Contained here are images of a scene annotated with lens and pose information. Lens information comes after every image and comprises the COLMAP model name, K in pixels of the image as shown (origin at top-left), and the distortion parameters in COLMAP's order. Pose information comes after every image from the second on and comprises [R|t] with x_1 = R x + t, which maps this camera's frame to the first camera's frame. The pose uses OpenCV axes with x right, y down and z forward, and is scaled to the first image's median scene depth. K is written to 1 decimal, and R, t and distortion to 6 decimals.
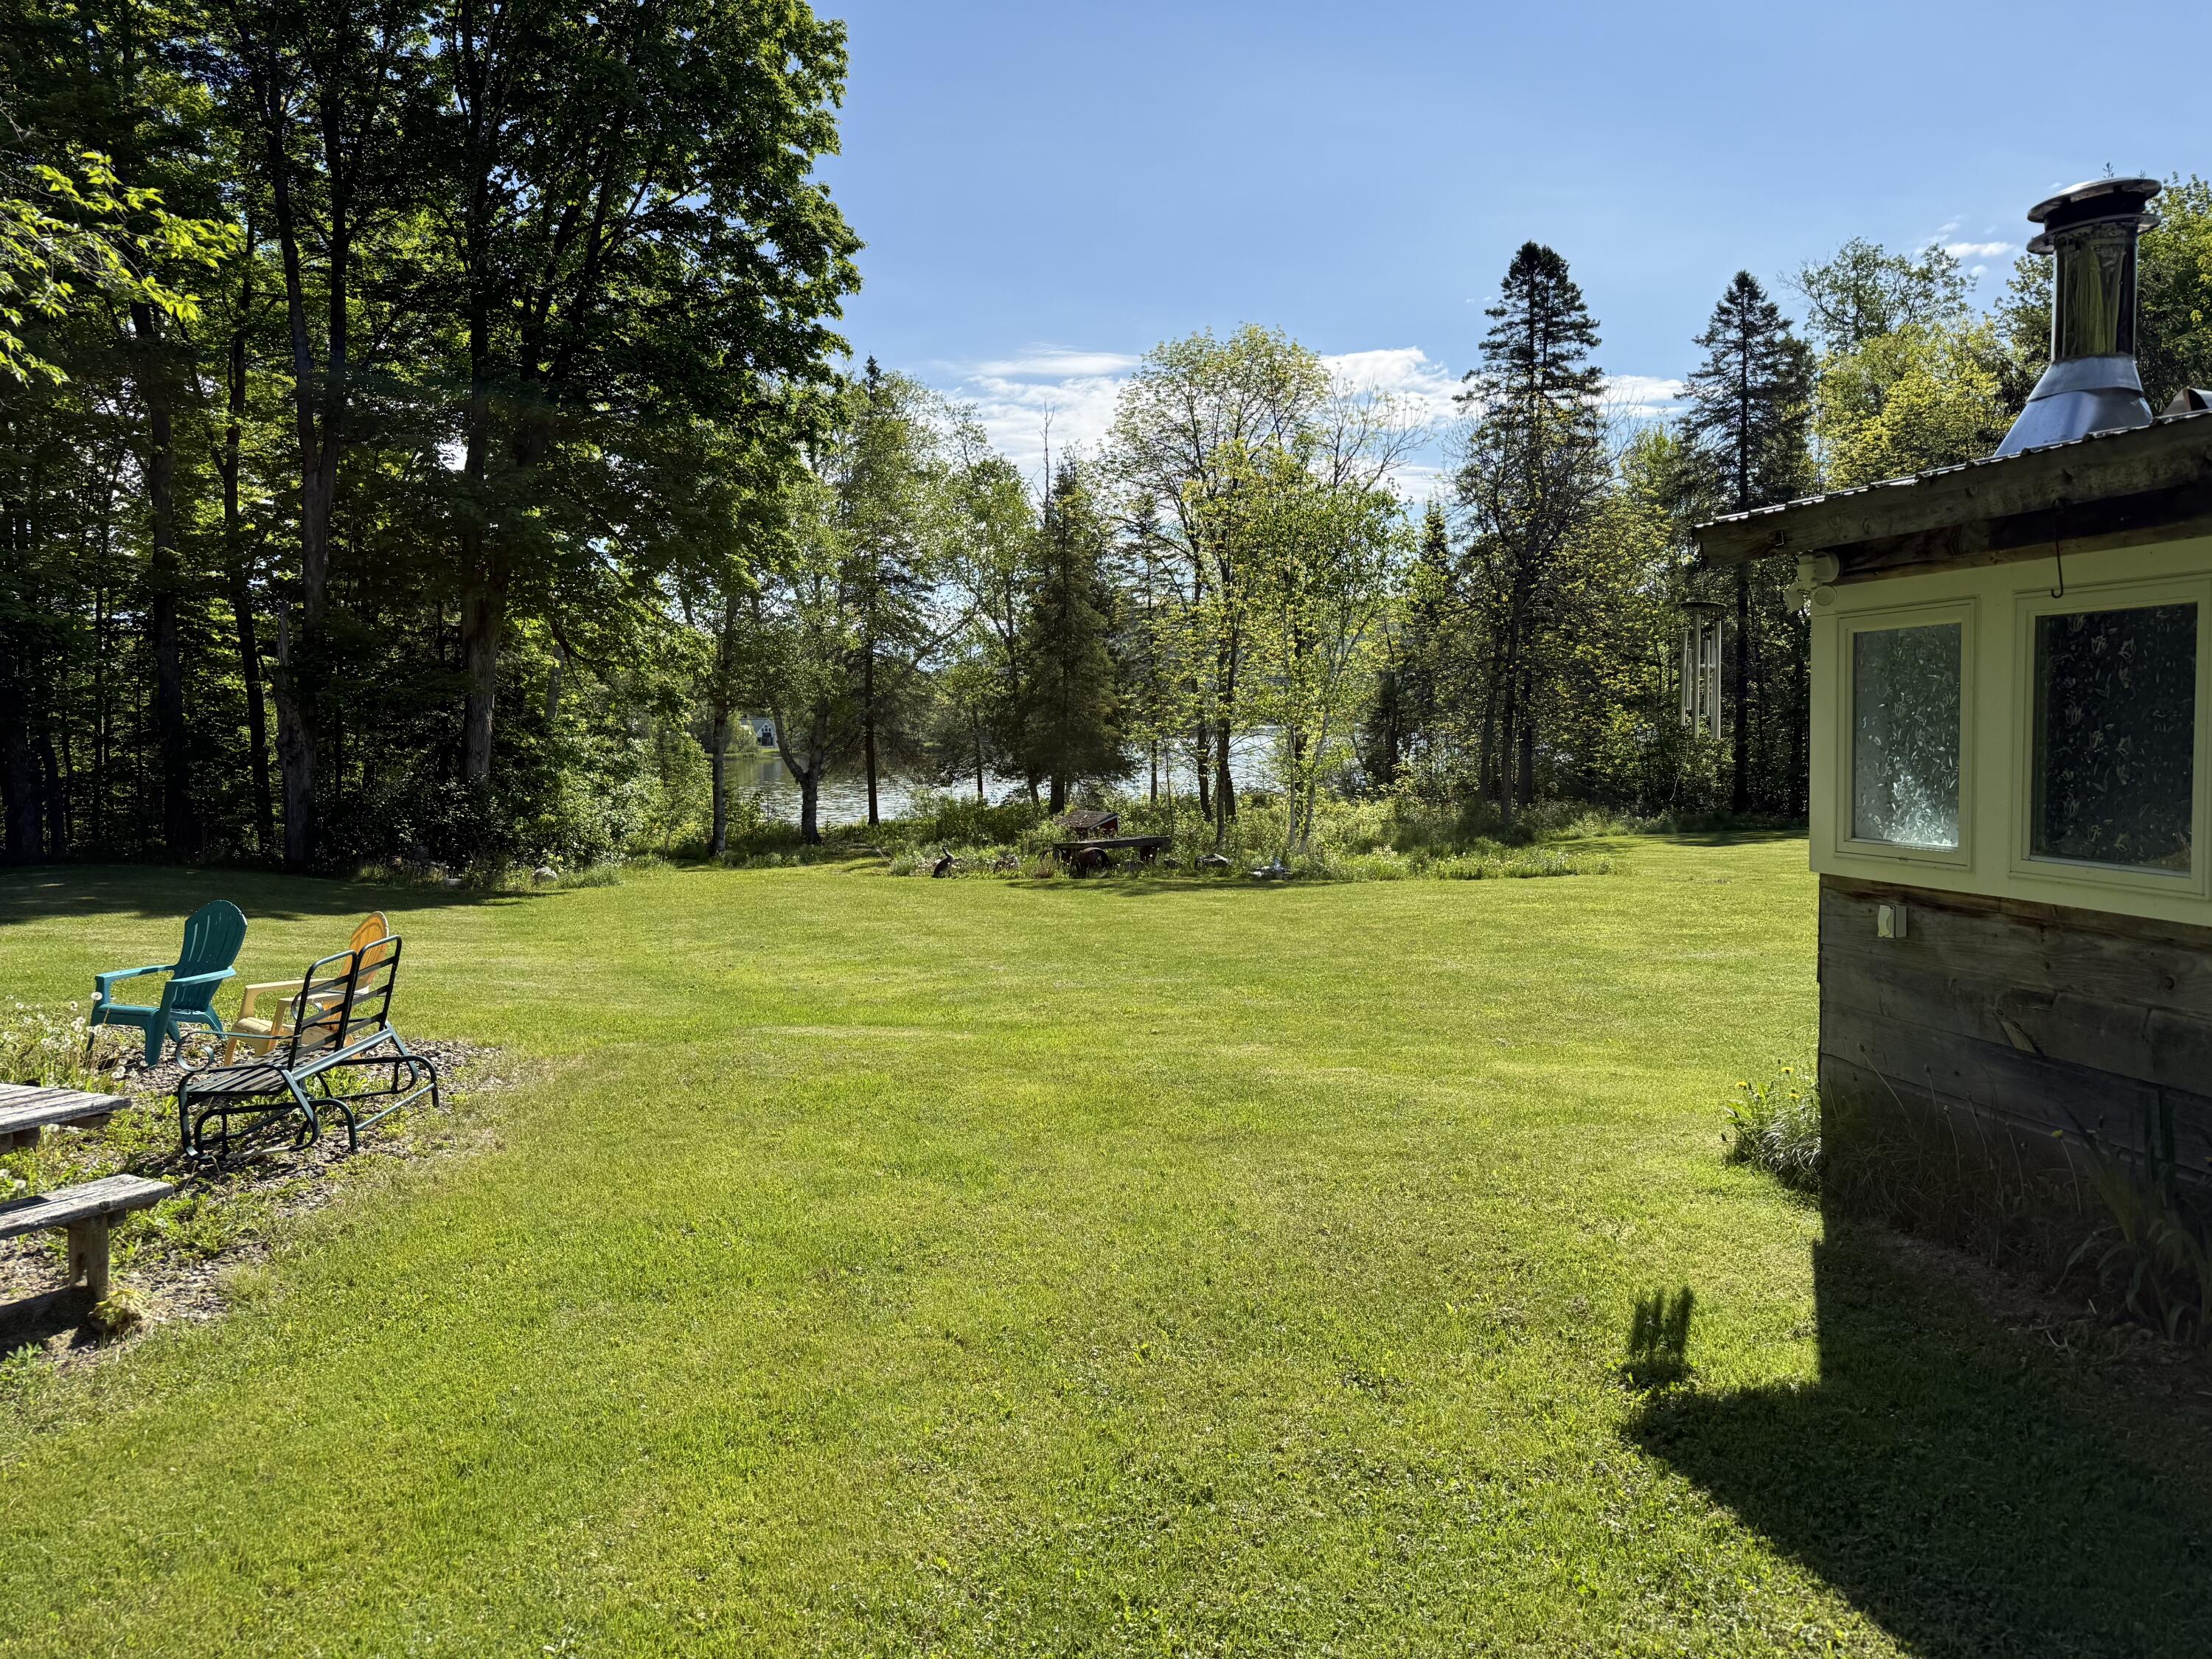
lens RADIAL K [[1548.7, 0, 1104.5], [0, 1548.7, 816.0], [0, 0, 1]] dist [0.162440, -0.302988]
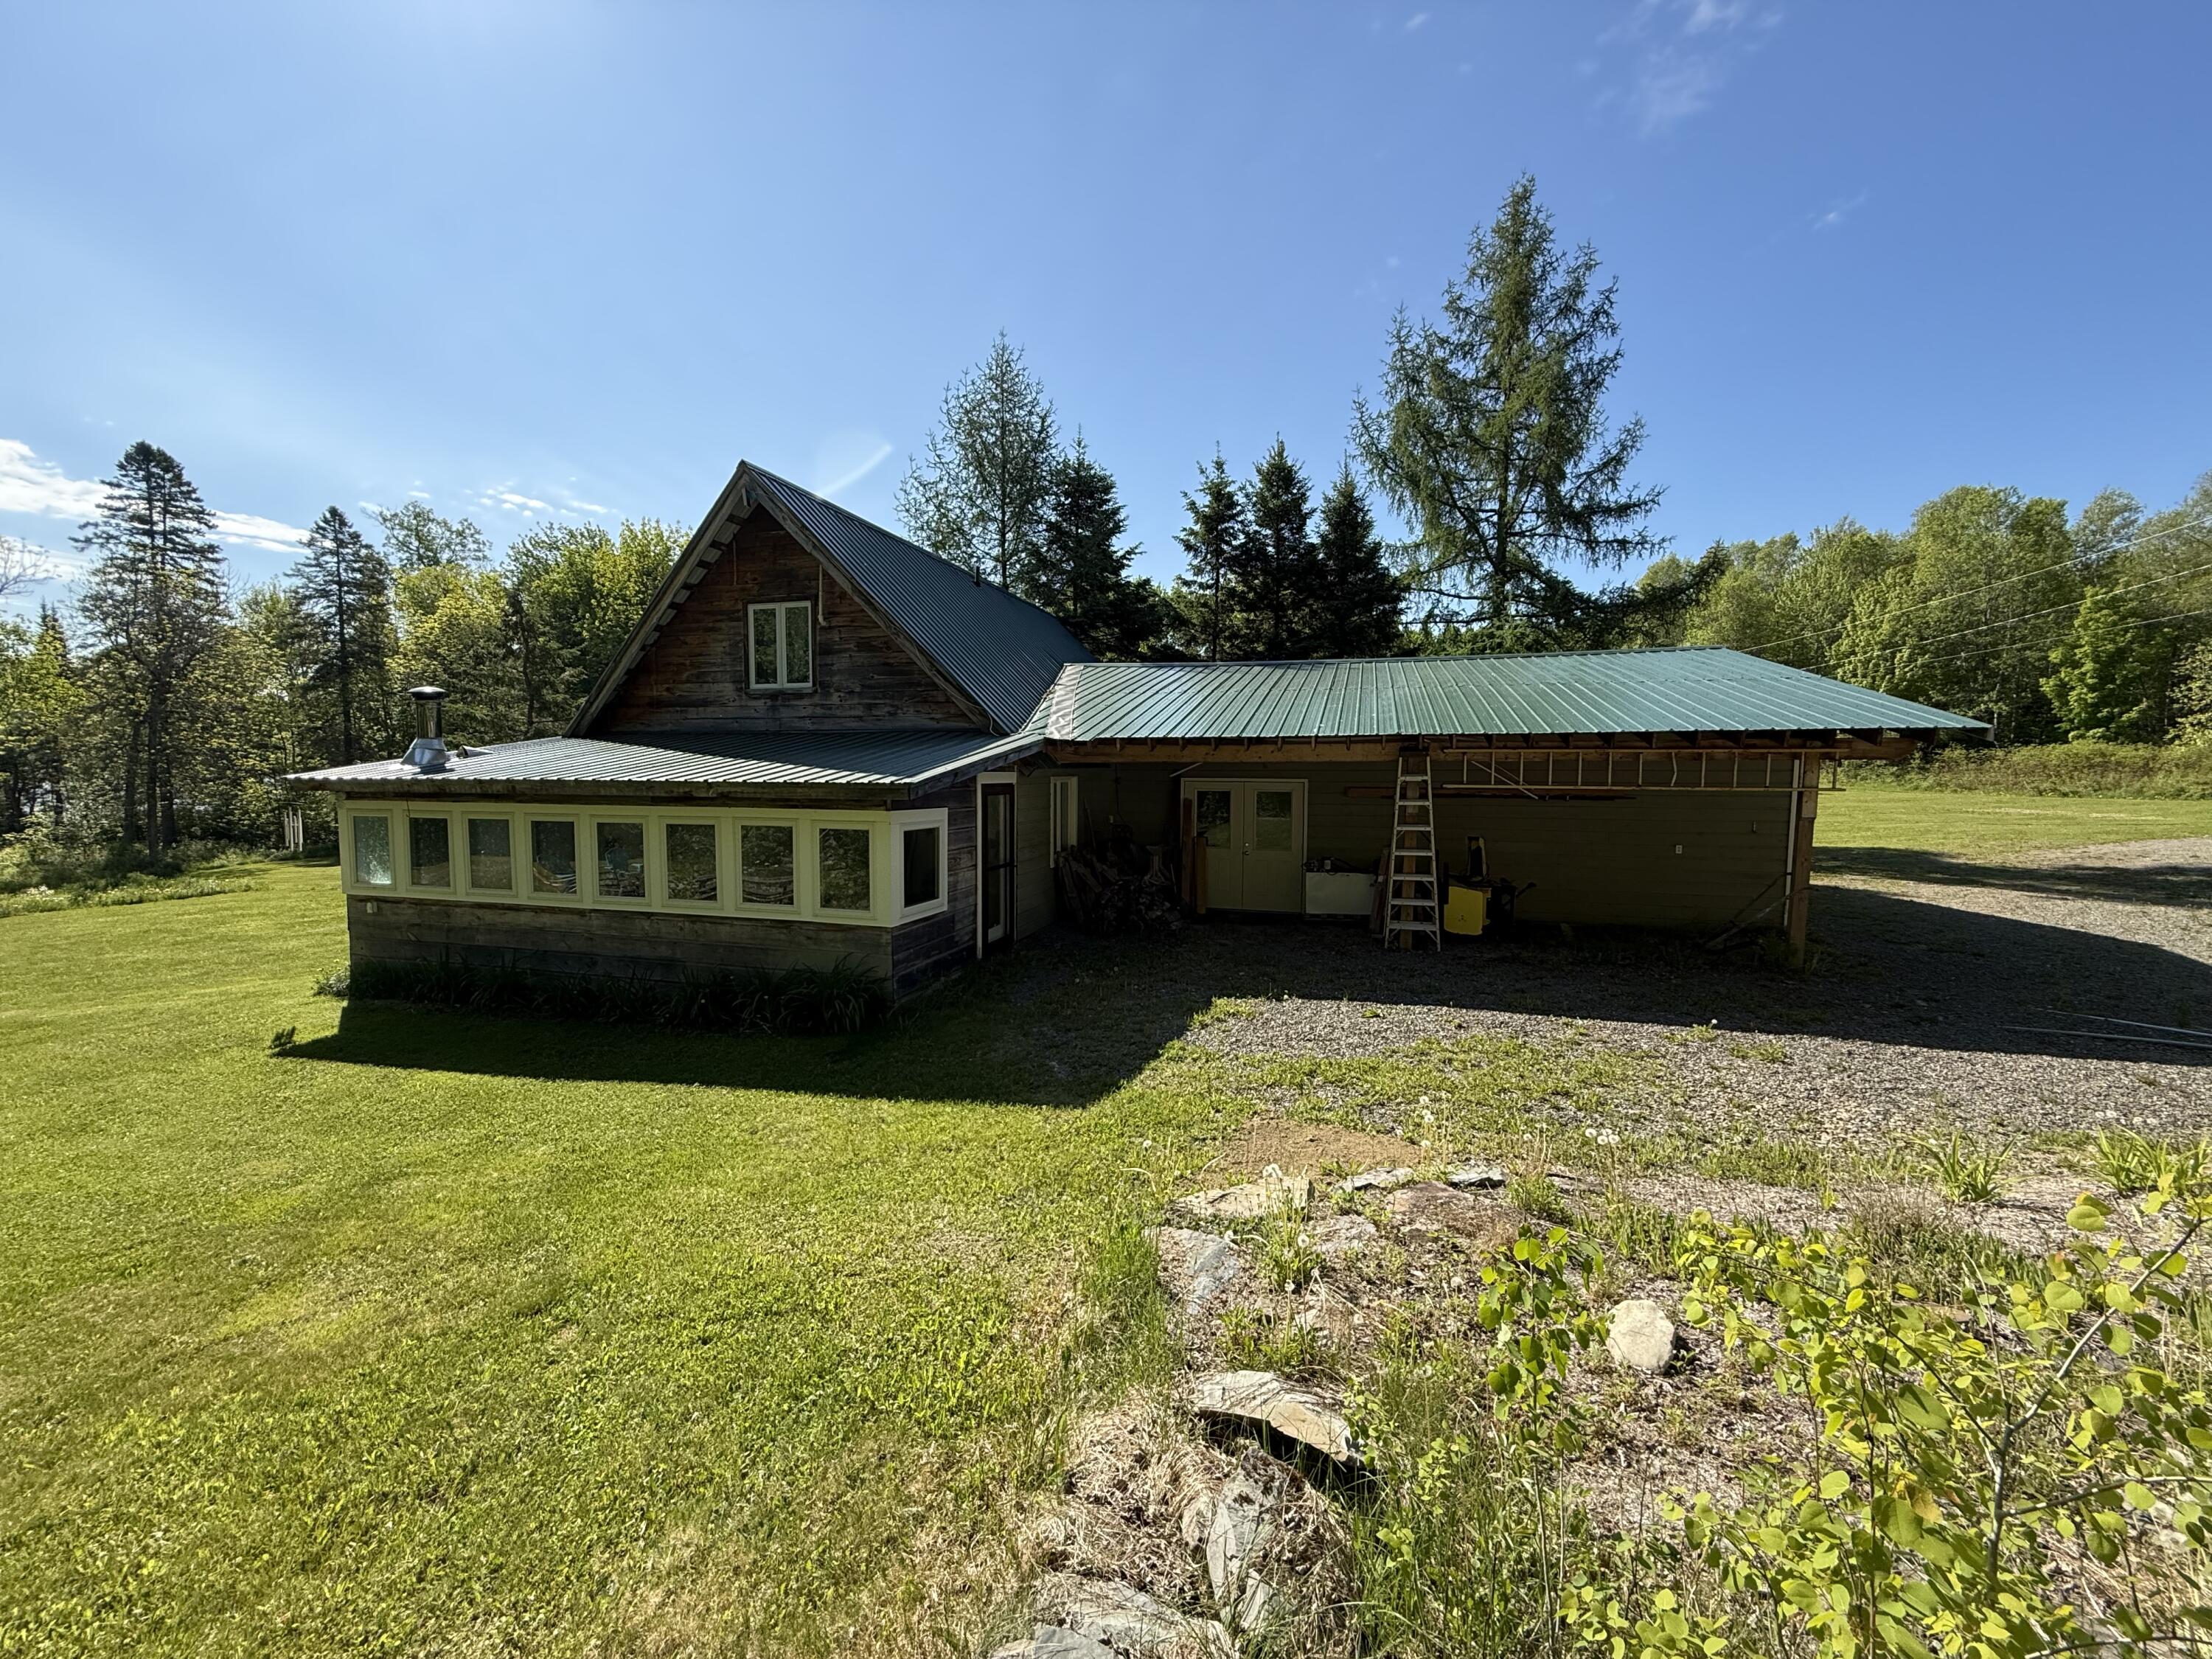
lens RADIAL K [[882.5, 0, 1106.0], [0, 882.5, 829.5], [0, 0, 1]] dist [-0.000066, -0.000132]
pose [[0.467500, -0.040382, 0.883070, -0.041581], [0.039423, 0.998915, 0.024809, -0.008505], [-0.883113, 0.023215, 0.468585, -0.126617]]
